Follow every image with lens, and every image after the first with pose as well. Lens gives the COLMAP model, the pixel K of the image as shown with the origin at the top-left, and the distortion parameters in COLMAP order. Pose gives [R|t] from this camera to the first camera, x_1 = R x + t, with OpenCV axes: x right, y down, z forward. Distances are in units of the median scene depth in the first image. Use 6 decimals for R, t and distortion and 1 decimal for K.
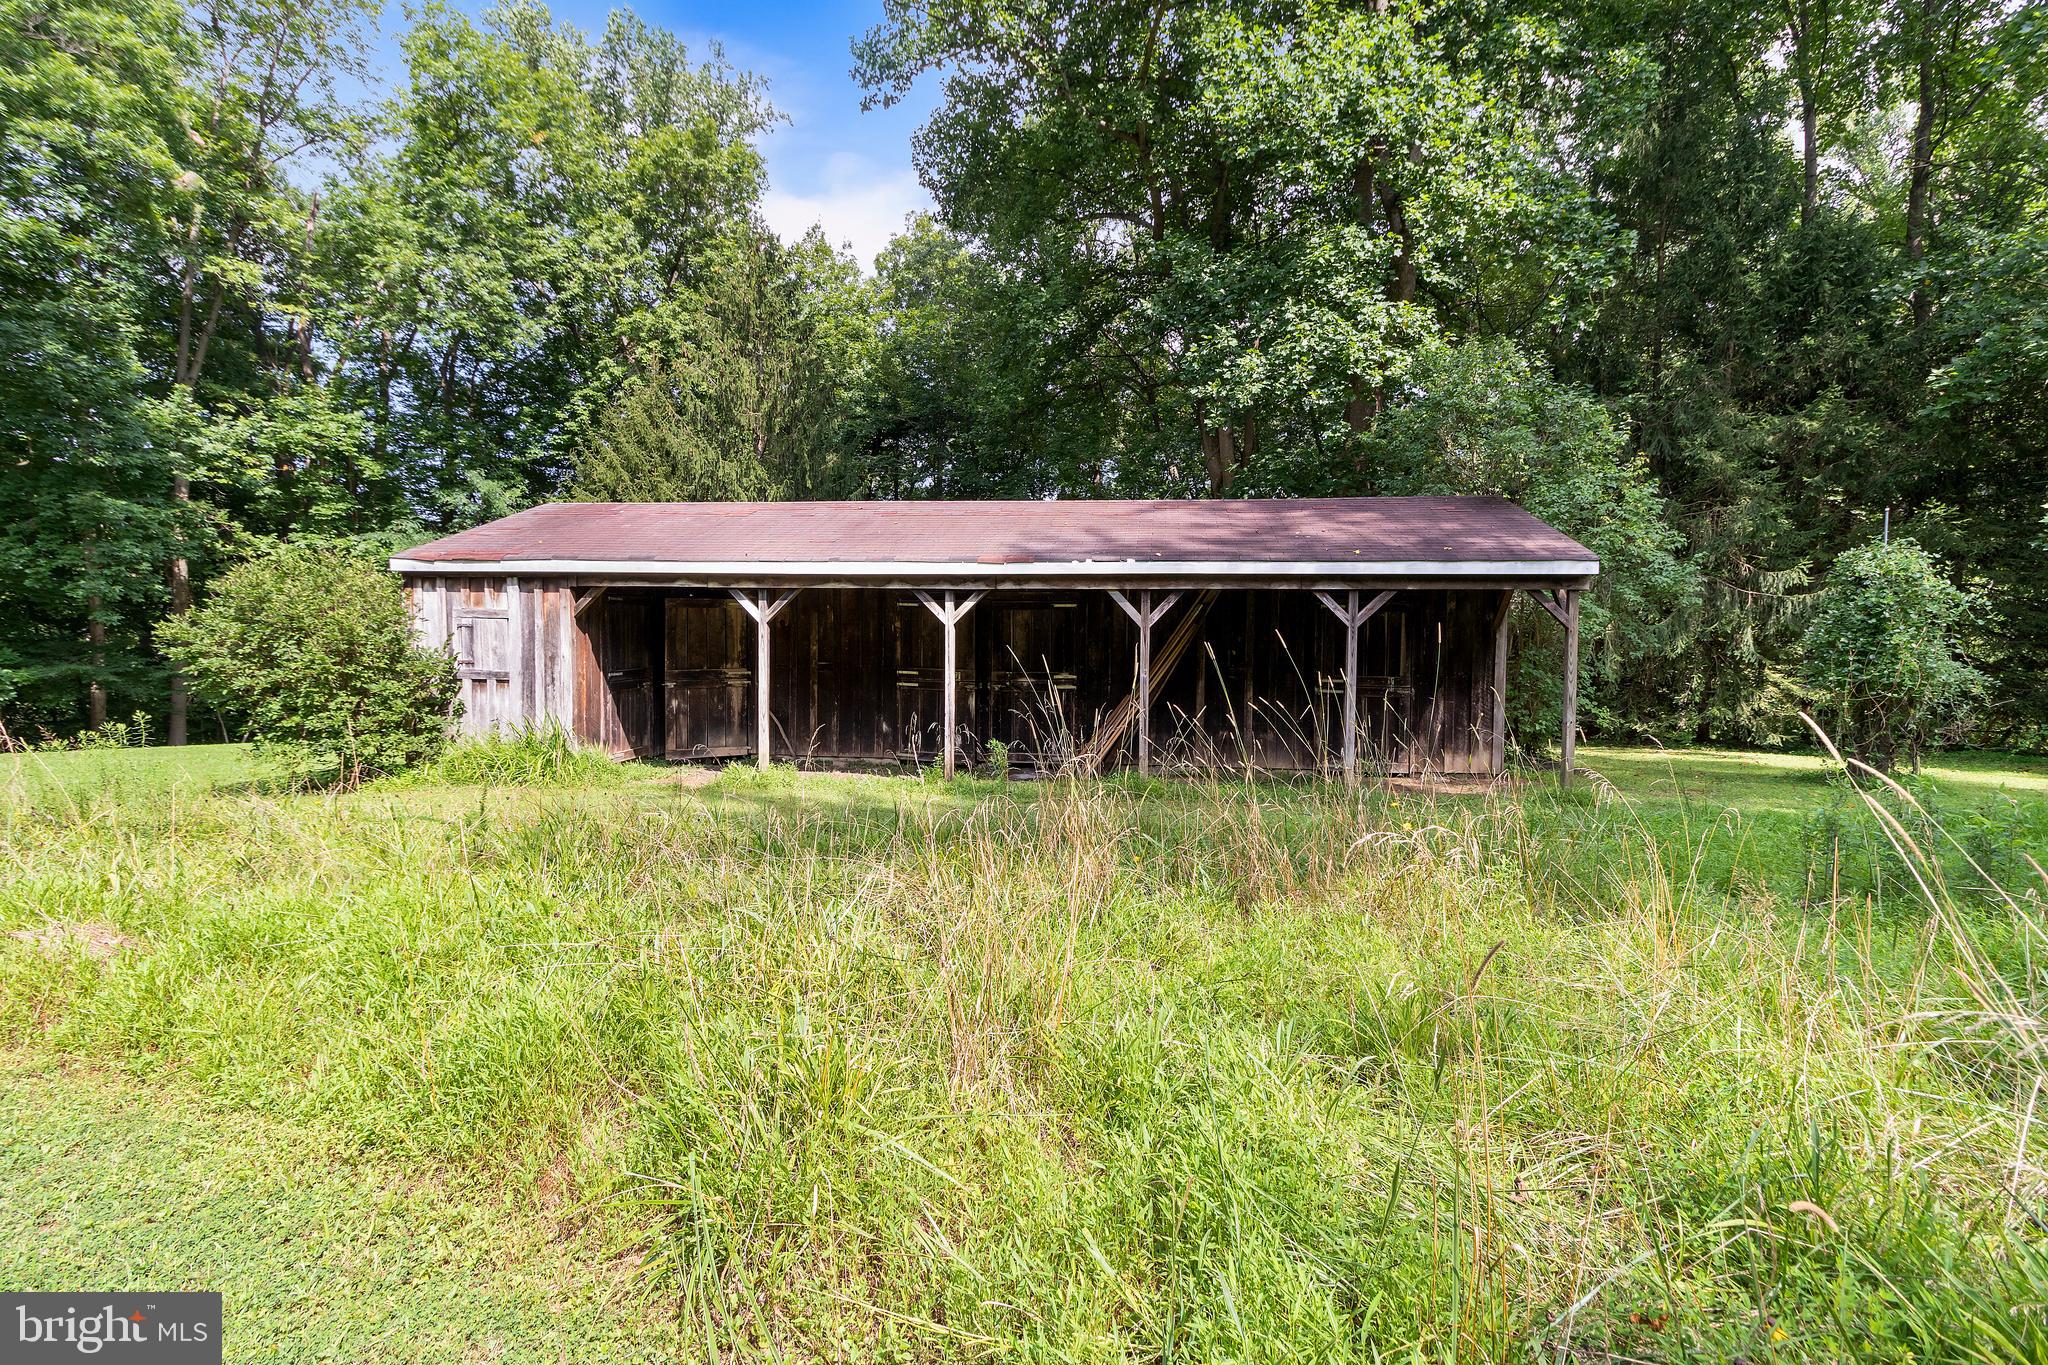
lens RADIAL K [[954.0, 0, 1025.4], [0, 954.0, 661.7], [0, 0, 1]] dist [-0.000769, 0.000777]
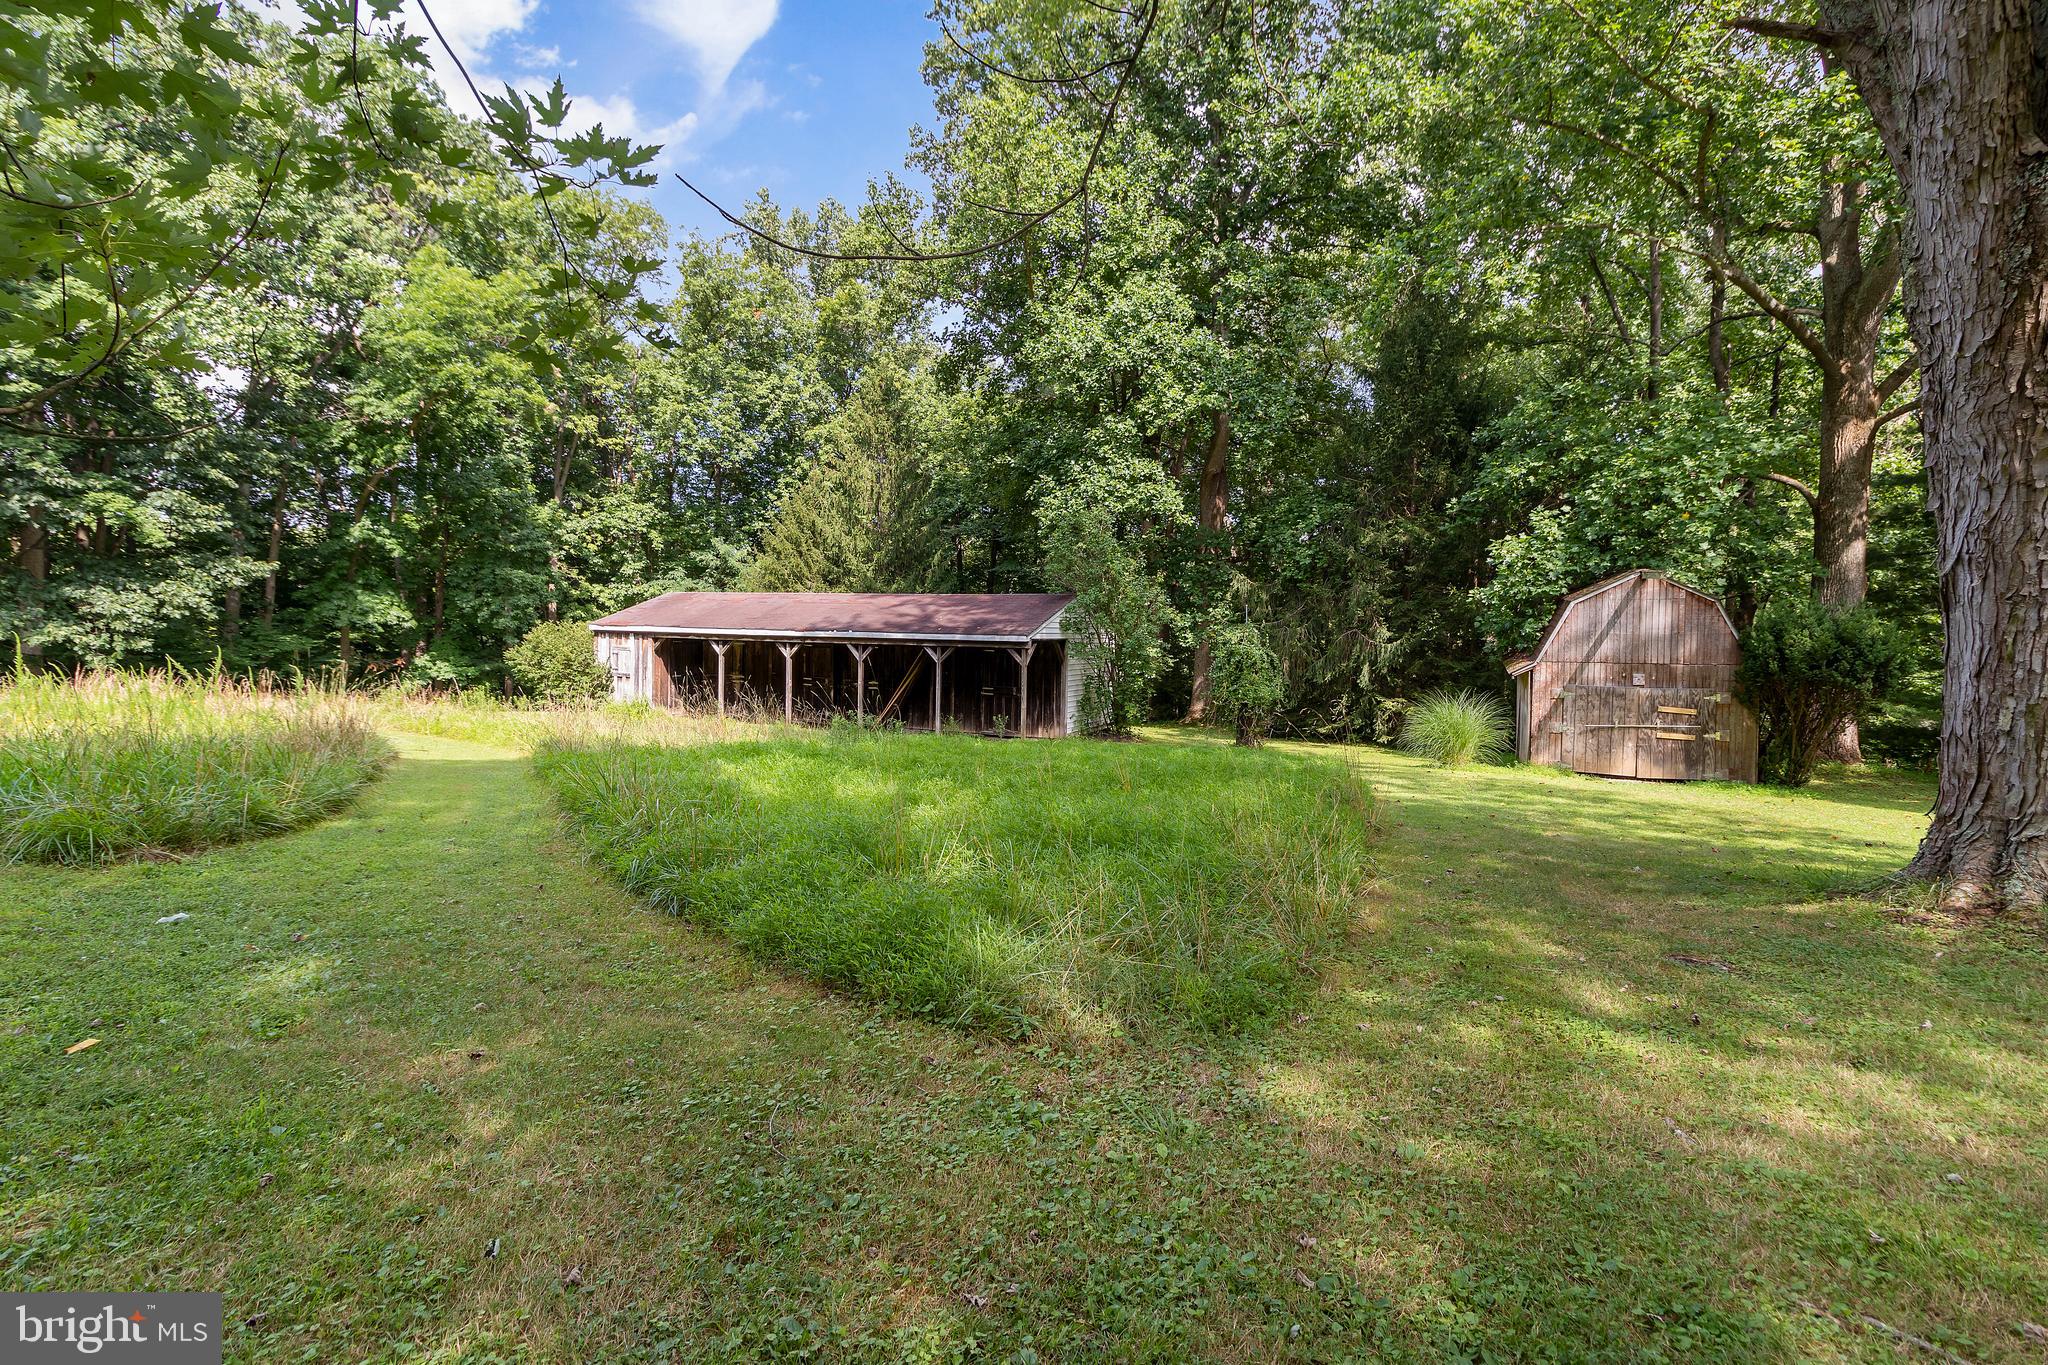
lens RADIAL K [[954.0, 0, 1030.2], [0, 954.0, 682.8], [0, 0, 1]] dist [-0.000769, 0.000777]
pose [[0.956913, 0.027163, -0.289102, 1.003054], [-0.023239, 0.999585, 0.016998, -0.026931], [0.289444, -0.009547, 0.957147, -0.892703]]
